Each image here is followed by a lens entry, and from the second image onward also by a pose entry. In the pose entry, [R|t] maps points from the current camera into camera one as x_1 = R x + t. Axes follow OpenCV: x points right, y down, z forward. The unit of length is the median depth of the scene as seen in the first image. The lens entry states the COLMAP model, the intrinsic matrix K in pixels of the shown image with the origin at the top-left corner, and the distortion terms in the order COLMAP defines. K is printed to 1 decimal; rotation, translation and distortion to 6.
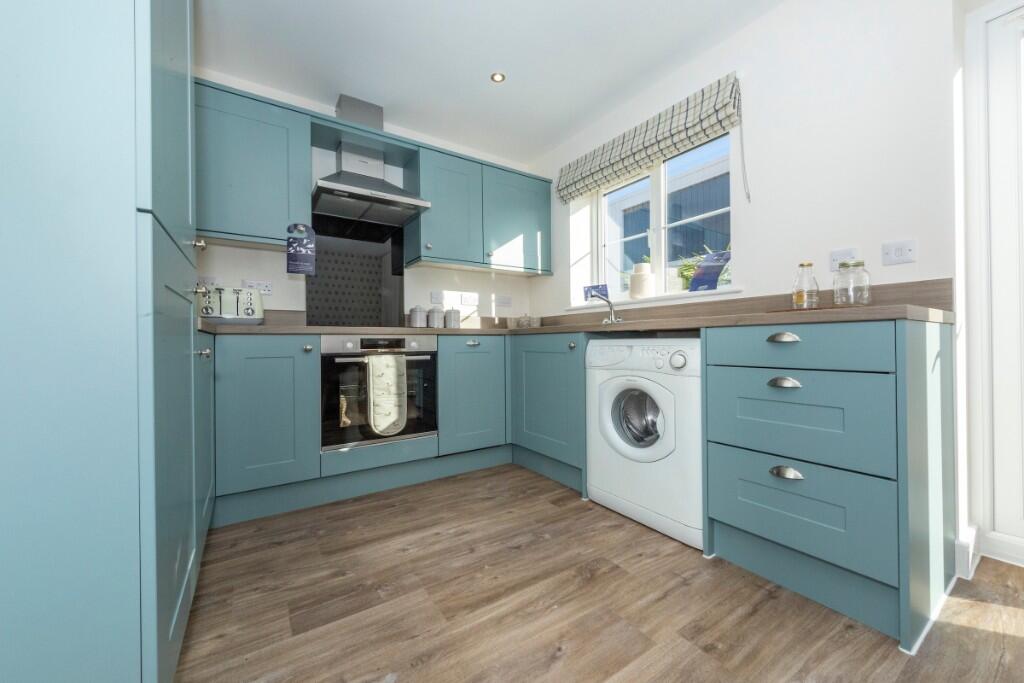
lens RADIAL K [[391.2, 0, 510.5], [0, 391.2, 339.6], [0, 0, 1]] dist [0.008212, 0.000124]
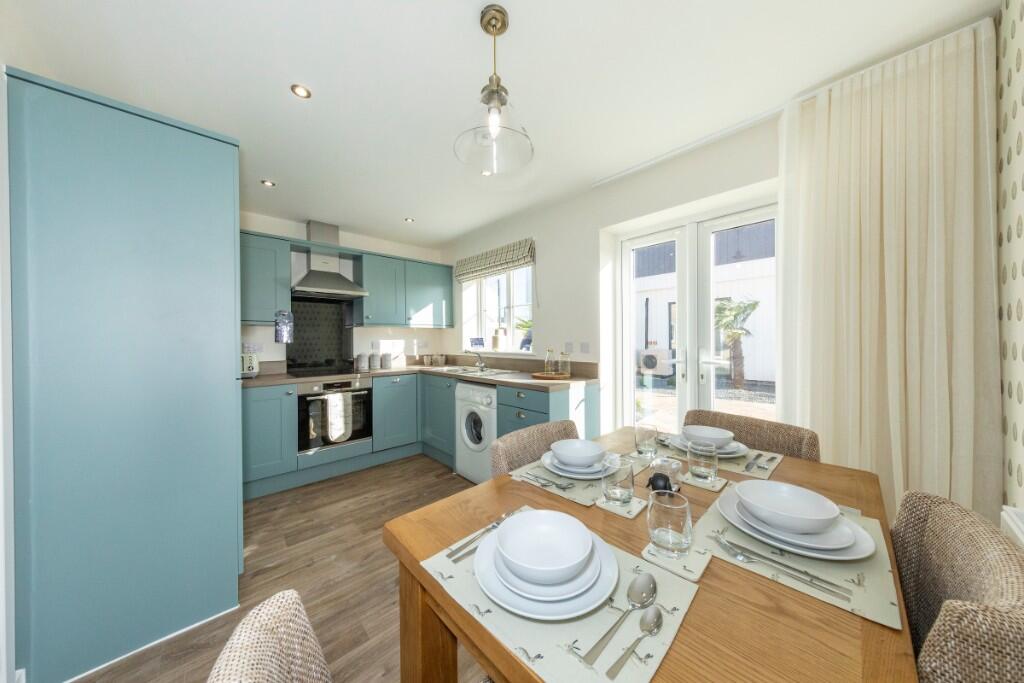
lens RADIAL K [[316.7, 0, 491.0], [0, 316.7, 330.9], [0, 0, 1]] dist [-0.000494, -0.000011]
pose [[0.993222, -0.015077, 0.115251, 0.176188], [0.019565, 0.999090, -0.037908, -0.162045], [-0.114575, 0.039906, 0.992613, -0.425322]]
